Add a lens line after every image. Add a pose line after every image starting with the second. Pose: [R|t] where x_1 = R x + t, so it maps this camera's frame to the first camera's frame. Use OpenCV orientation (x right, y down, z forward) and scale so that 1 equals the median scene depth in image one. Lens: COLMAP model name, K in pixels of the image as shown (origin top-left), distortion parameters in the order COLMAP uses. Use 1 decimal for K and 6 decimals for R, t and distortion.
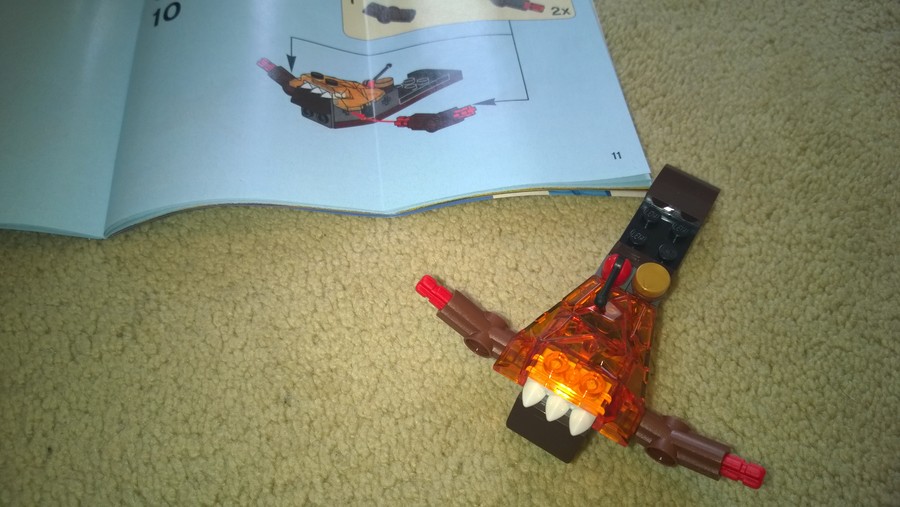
lens RADIAL K [[745.4, 0, 450.0], [0, 745.4, 253.5], [0, 0, 1]] dist [0.063612, -0.181137]
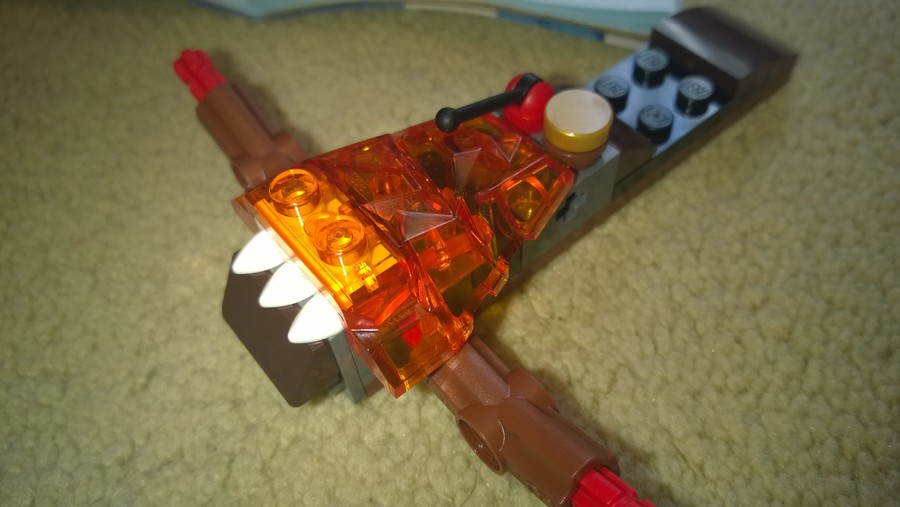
lens RADIAL K [[745.4, 0, 450.0], [0, 745.4, 253.5], [0, 0, 1]] dist [0.063612, -0.181137]
pose [[0.949379, 0.206486, -0.236732, 0.306853], [-0.221611, 0.974360, -0.038867, 0.152227], [0.222637, 0.089362, 0.970797, 0.462211]]
